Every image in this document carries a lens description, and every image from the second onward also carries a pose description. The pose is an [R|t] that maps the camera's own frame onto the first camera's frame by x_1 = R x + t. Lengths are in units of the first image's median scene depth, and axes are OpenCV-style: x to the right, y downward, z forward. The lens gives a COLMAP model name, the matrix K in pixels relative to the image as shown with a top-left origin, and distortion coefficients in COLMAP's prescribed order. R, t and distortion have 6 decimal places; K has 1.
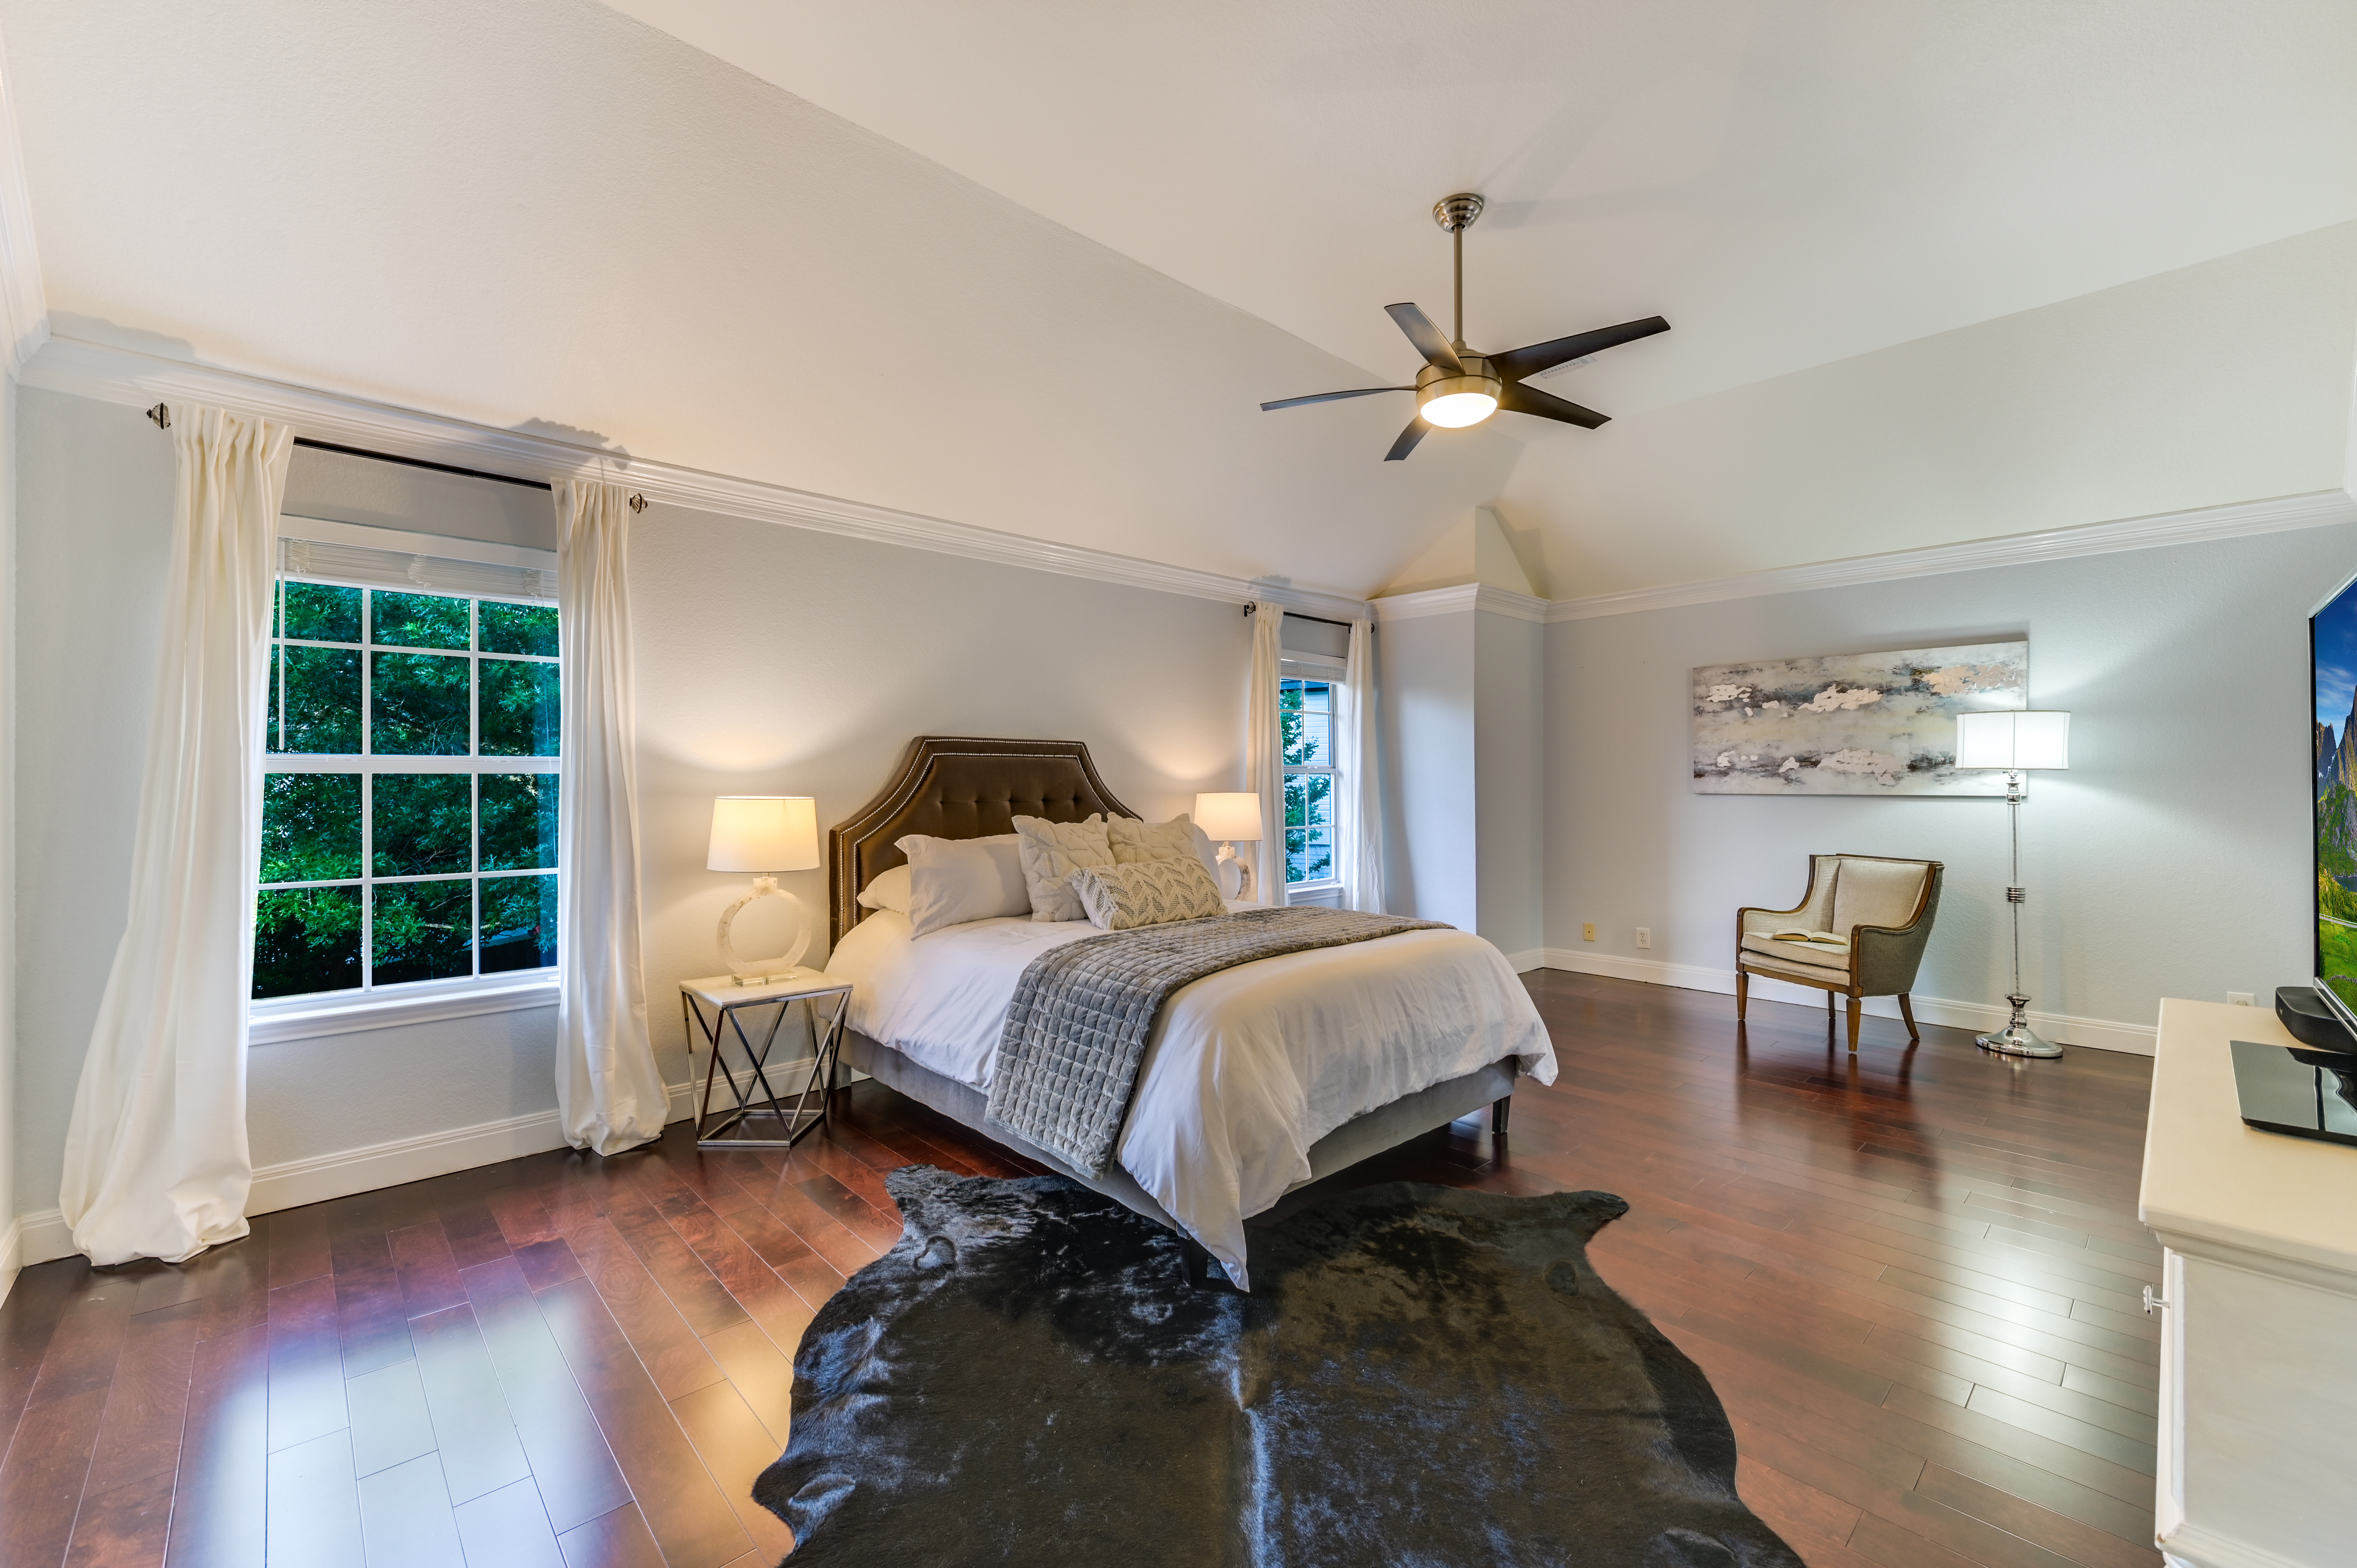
lens RADIAL K [[1002.1, 0, 1181.5], [0, 1002.1, 779.9], [0, 0, 1]] dist [-0.004559, 0.000344]
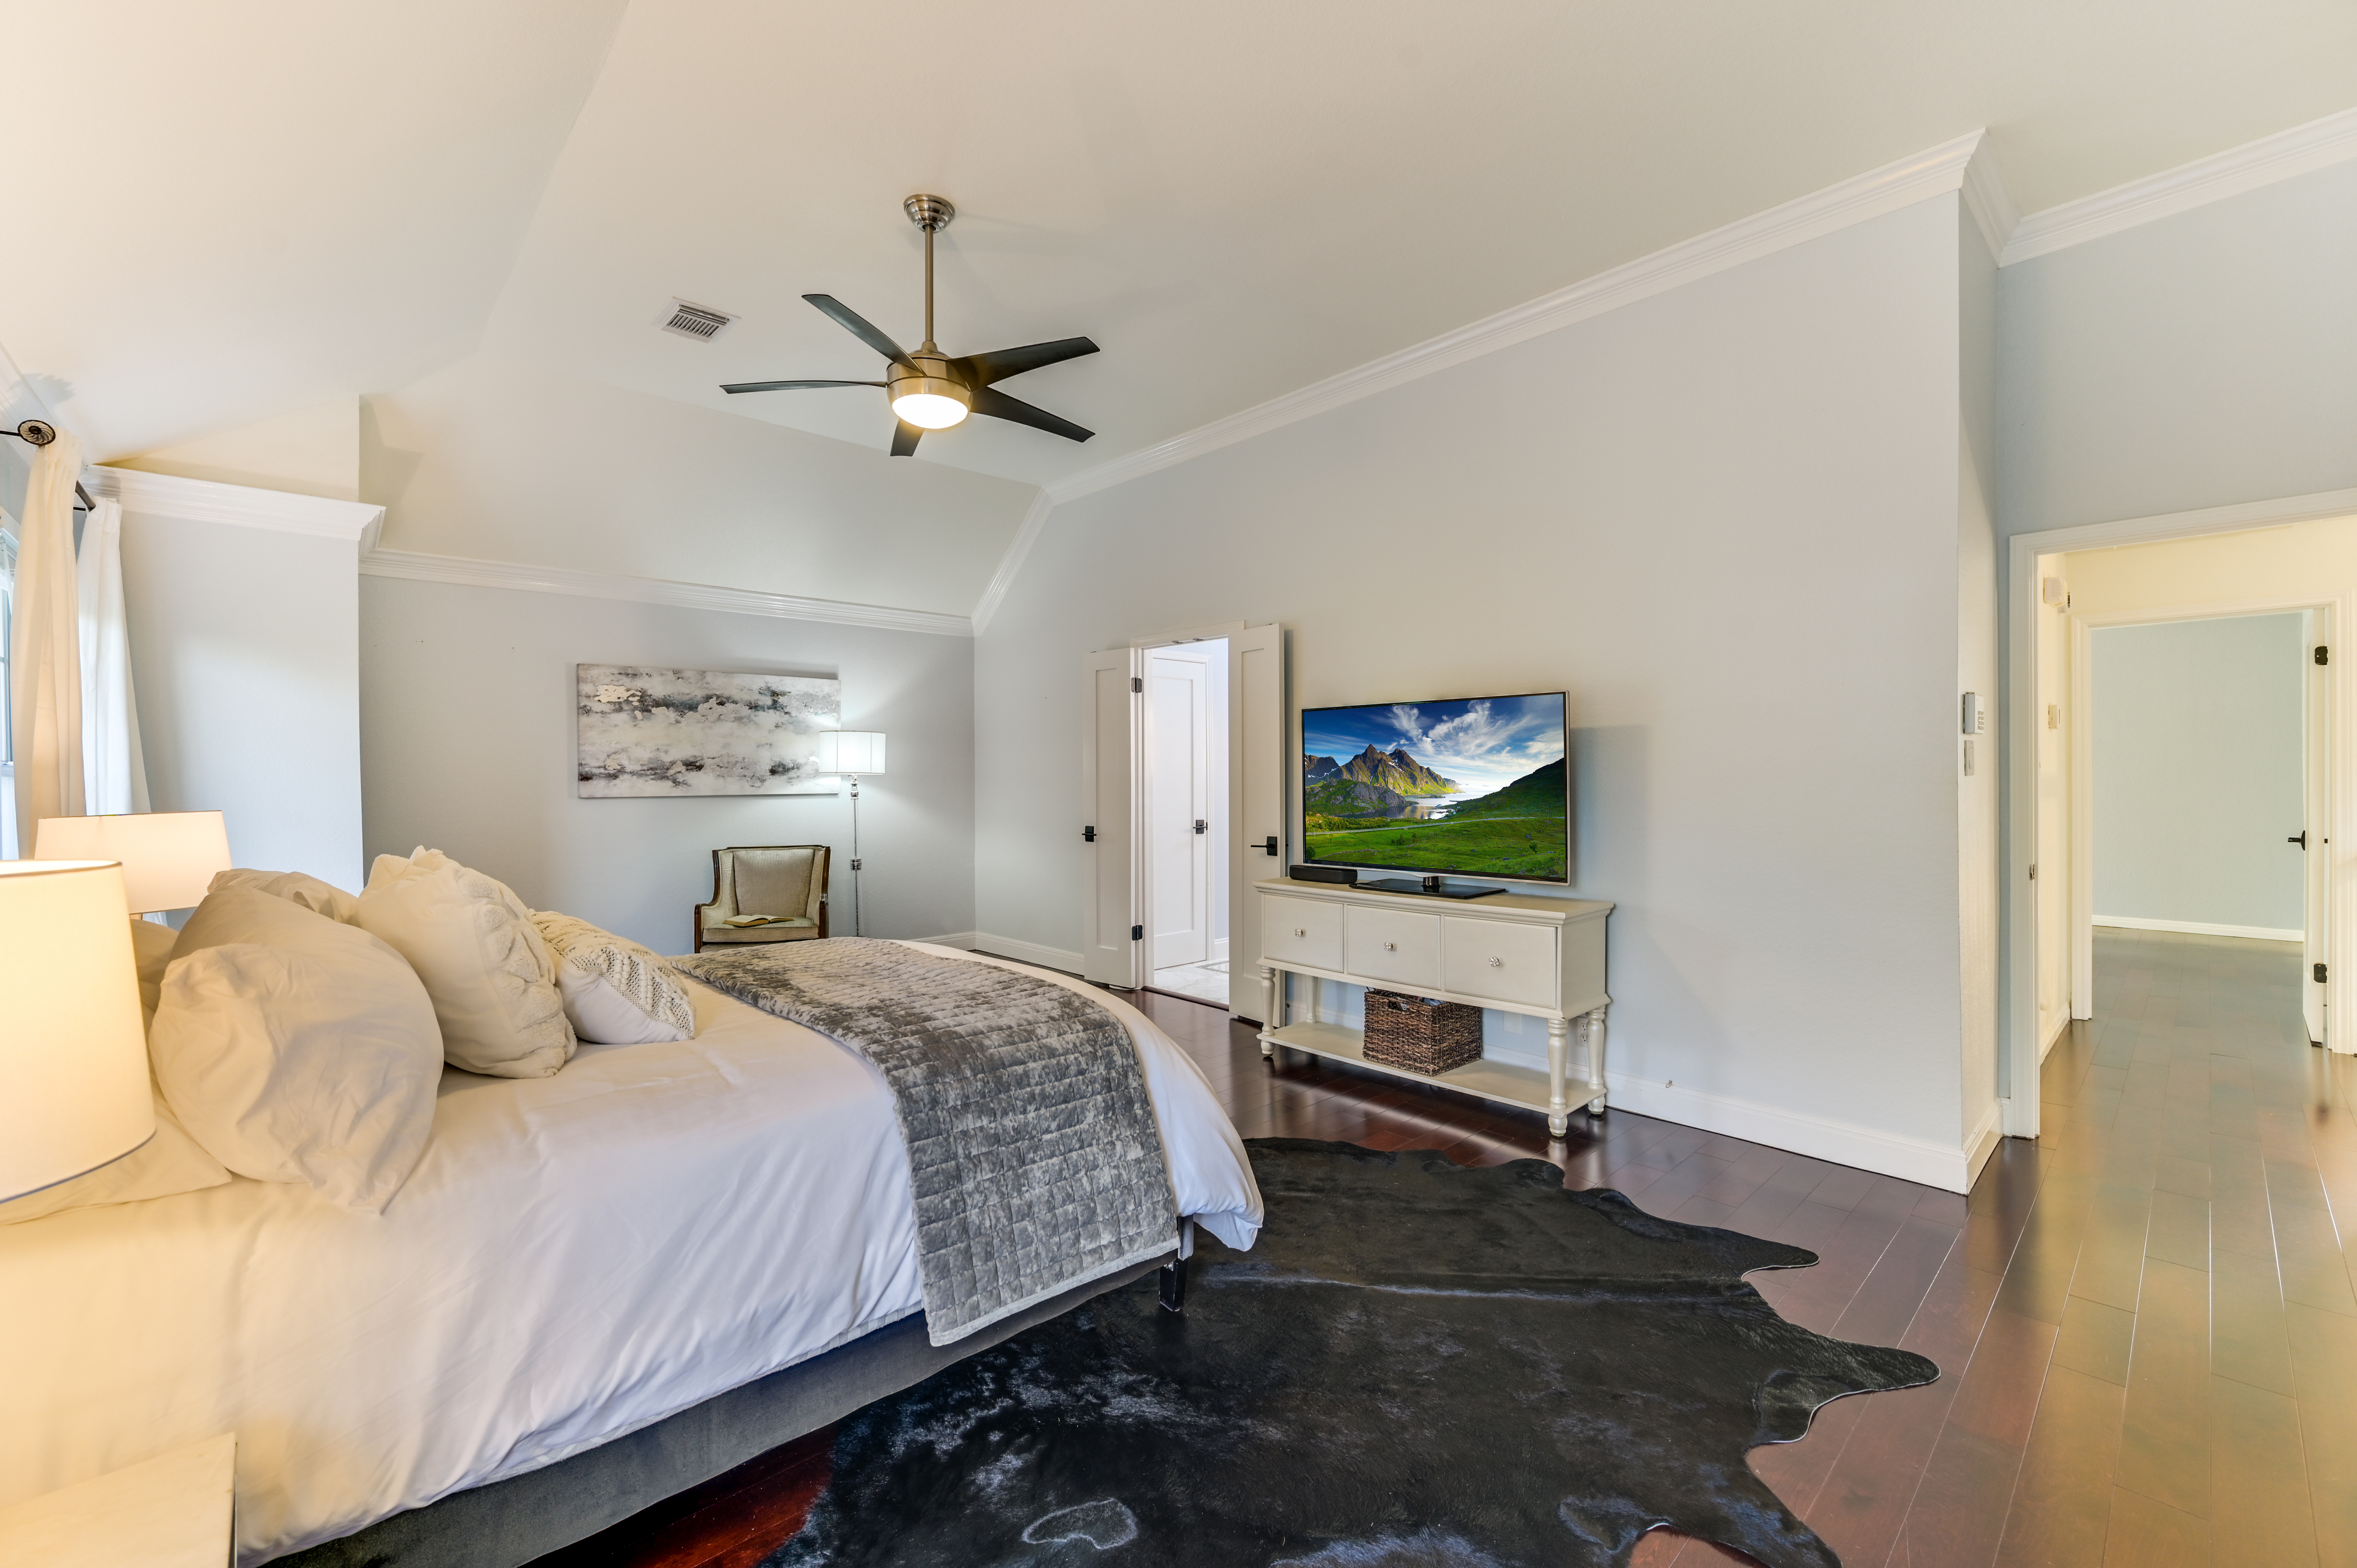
lens RADIAL K [[974.4, 0, 1177.9], [0, 974.4, 790.9], [0, 0, 1]] dist [0.000035, -0.000007]
pose [[-0.005625, -0.015317, 0.999867, -0.437631], [0.004035, 0.999874, 0.015340, -0.004937], [-0.999976, 0.004120, -0.005562, 0.479489]]
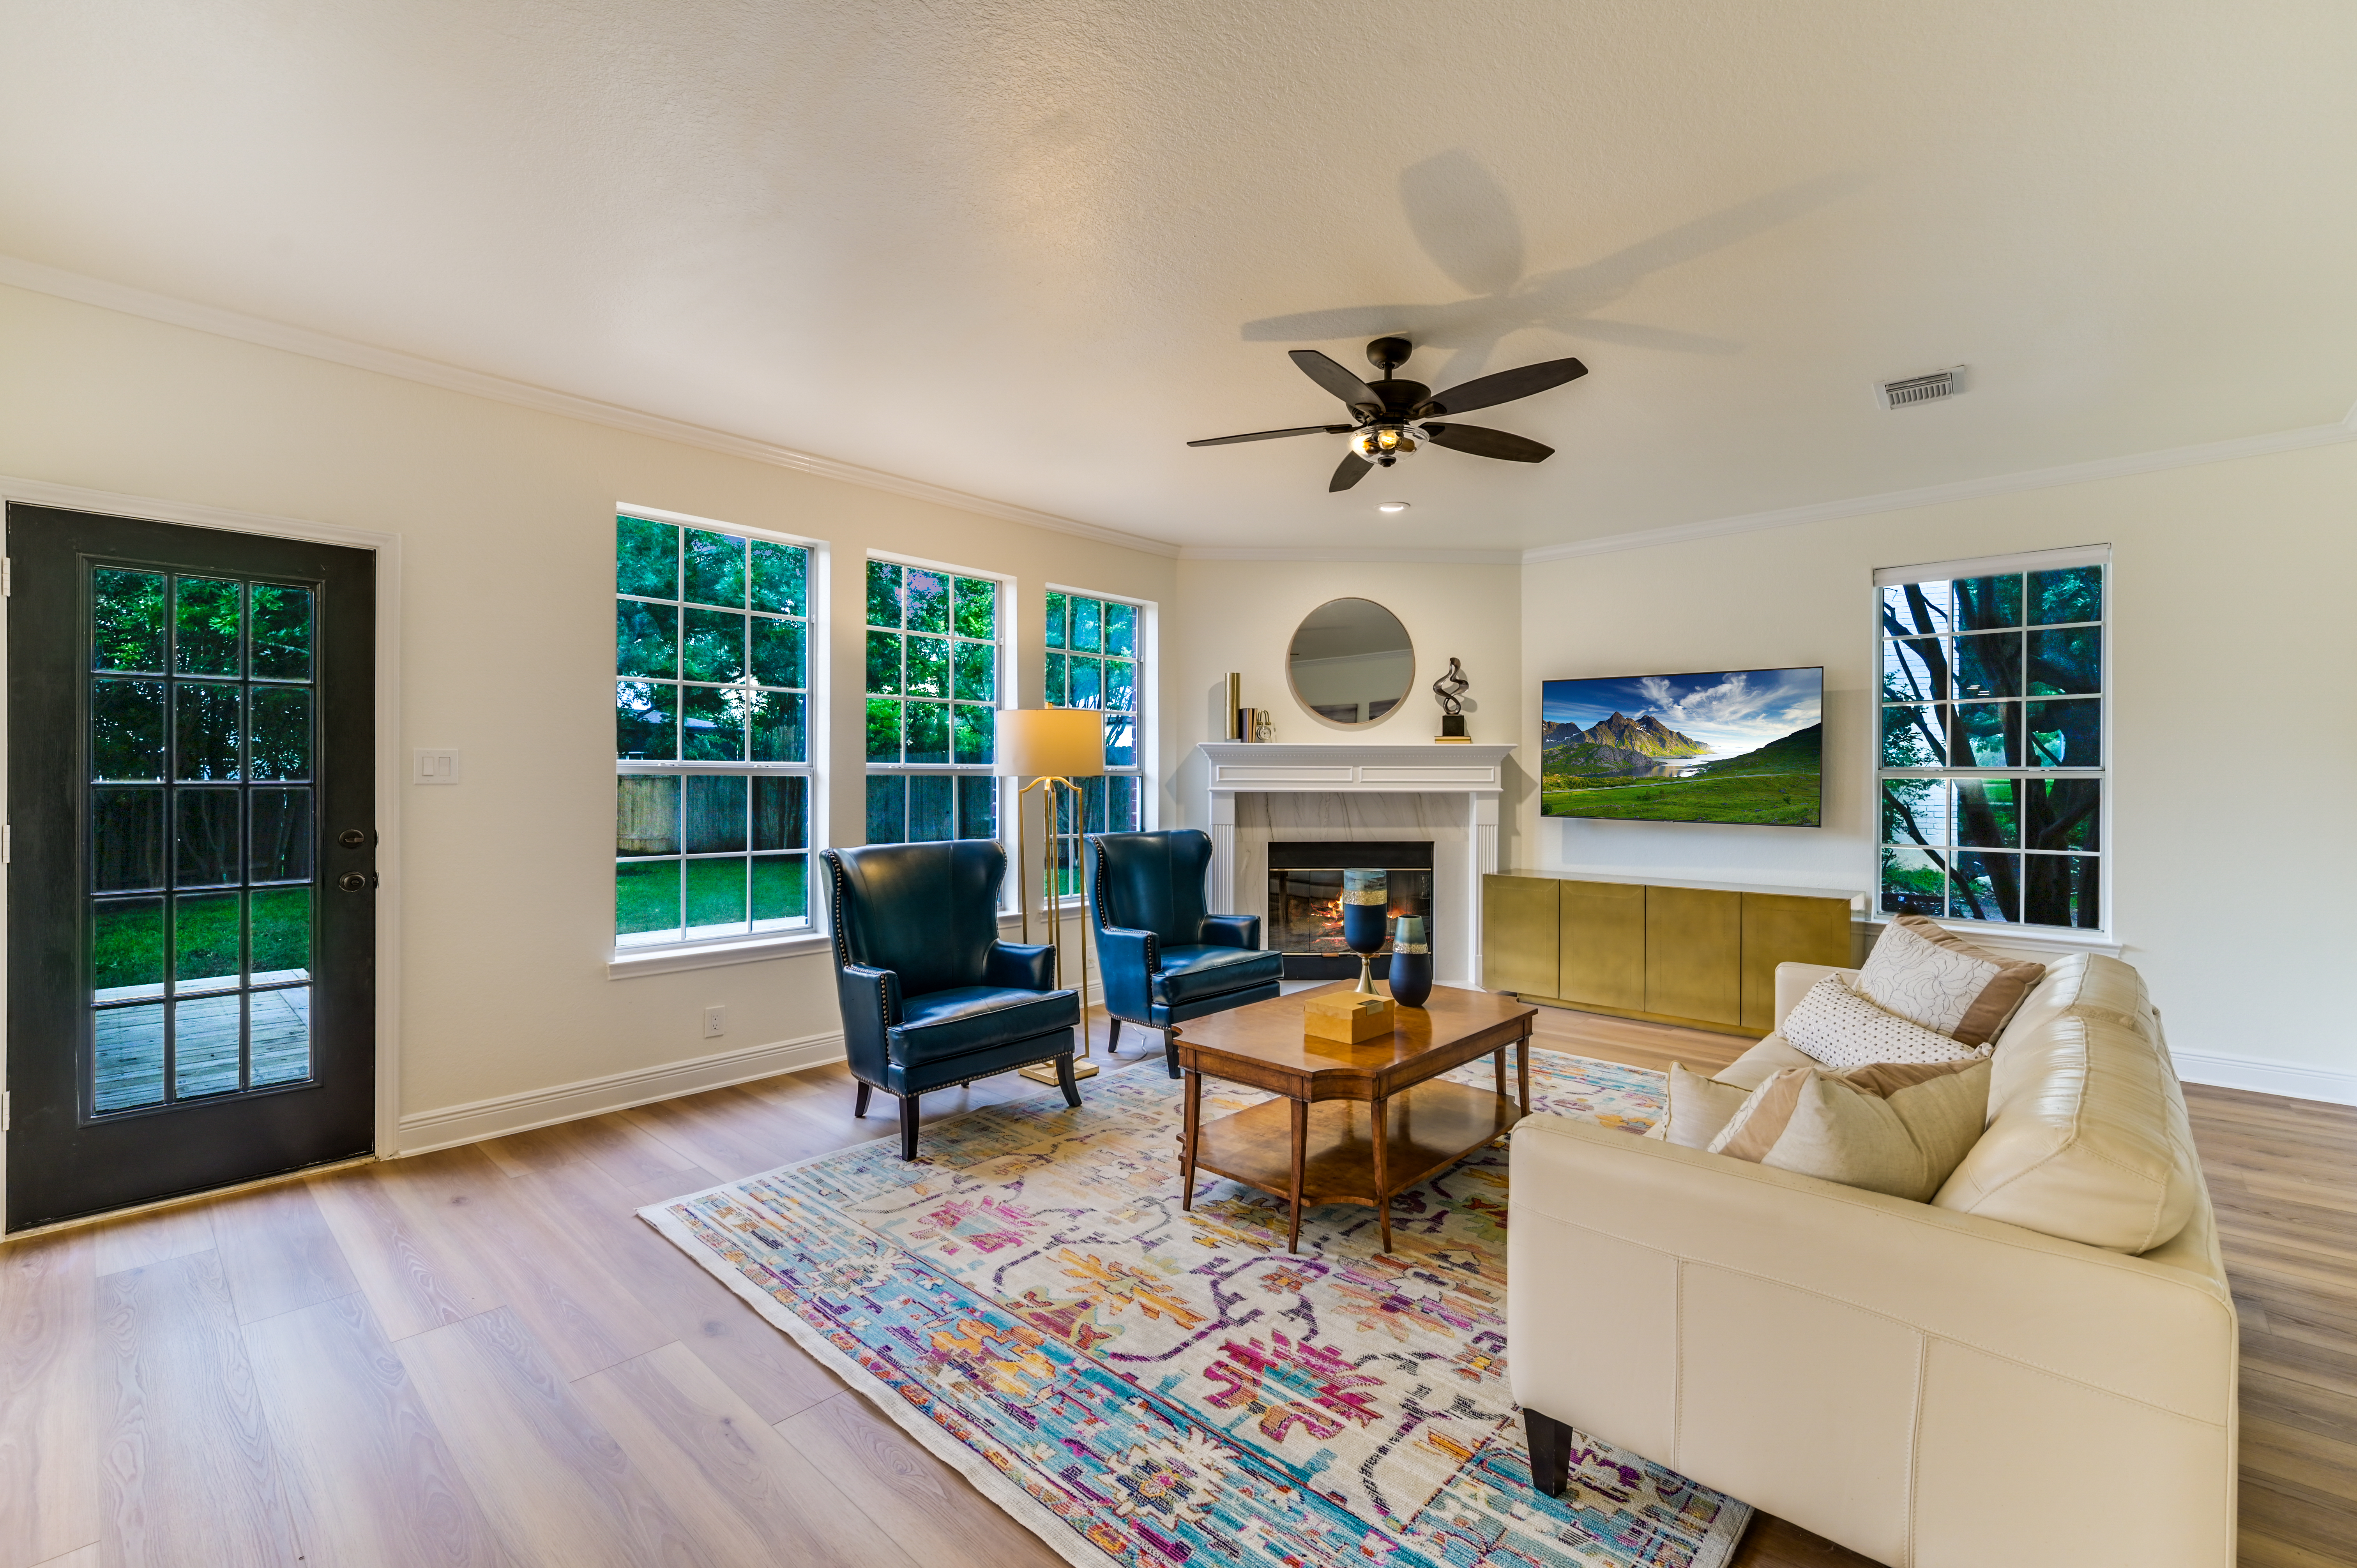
lens RADIAL K [[1002.1, 0, 1173.0], [0, 1002.1, 776.2], [0, 0, 1]] dist [-0.004559, 0.000344]
pose [[-0.079555, -0.013151, 0.996744, -0.500994], [-0.006614, 0.999898, 0.012665, 0.012008], [-0.996809, -0.005585, -0.079634, 0.693248]]
